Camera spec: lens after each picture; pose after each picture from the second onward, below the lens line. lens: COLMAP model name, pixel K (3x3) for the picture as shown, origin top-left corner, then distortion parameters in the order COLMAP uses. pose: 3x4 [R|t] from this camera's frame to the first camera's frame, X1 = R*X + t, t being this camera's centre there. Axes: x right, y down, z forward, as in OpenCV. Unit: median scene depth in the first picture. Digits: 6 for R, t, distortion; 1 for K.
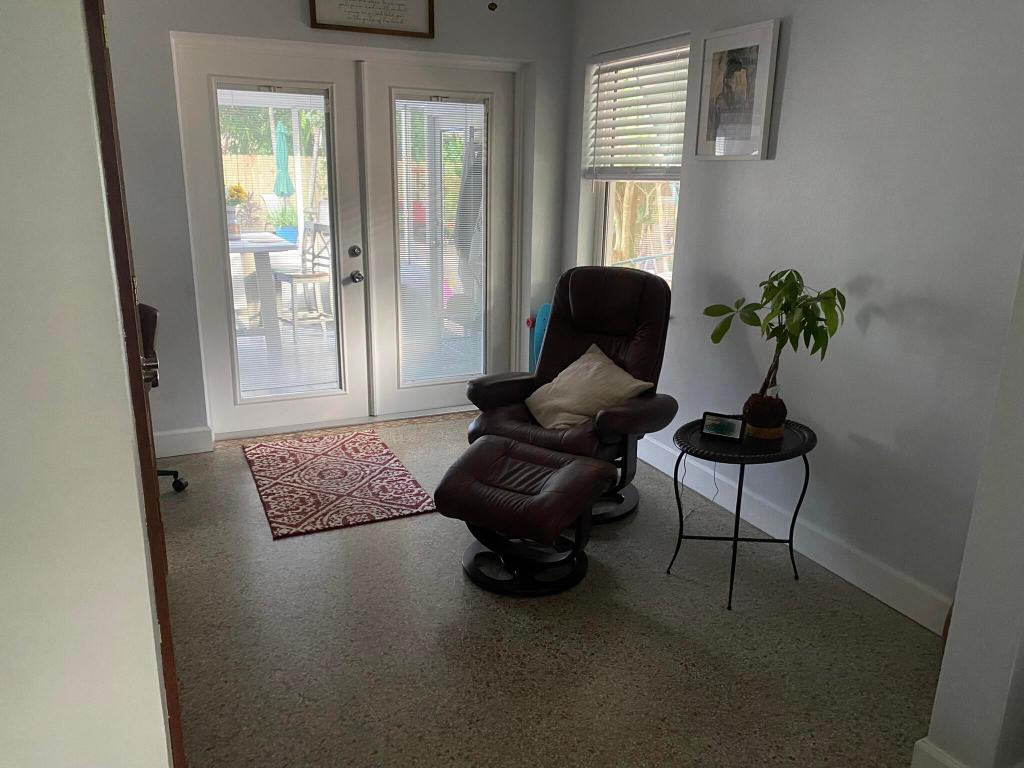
lens RADIAL K [[784.0, 0, 512.3], [0, 784.0, 385.0], [0, 0, 1]] dist [0.020598, -0.018477]
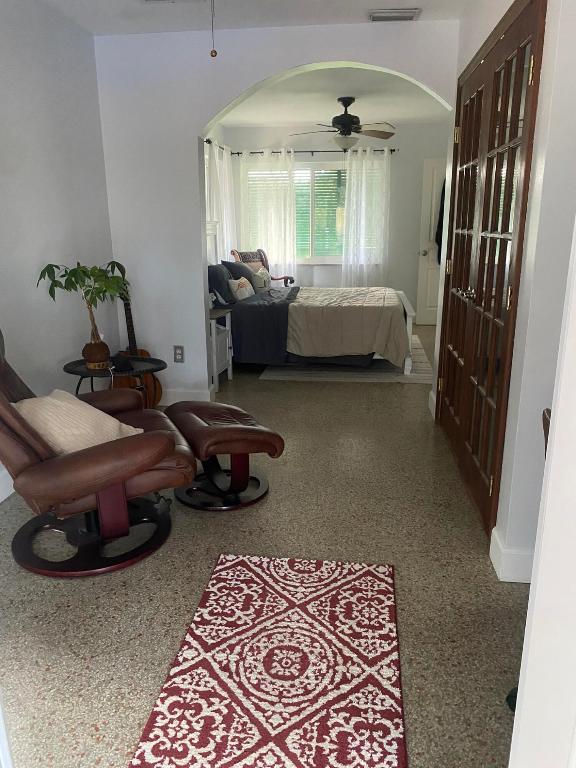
lens RADIAL K [[588.0, 0, 288.4], [0, 588.0, 383.8], [0, 0, 1]] dist [0.020598, -0.018477]
pose [[-0.851764, -0.157028, 0.499841, -0.447639], [0.129202, 0.861611, 0.490849, -0.330998], [-0.507746, 0.482668, -0.713601, 1.262535]]
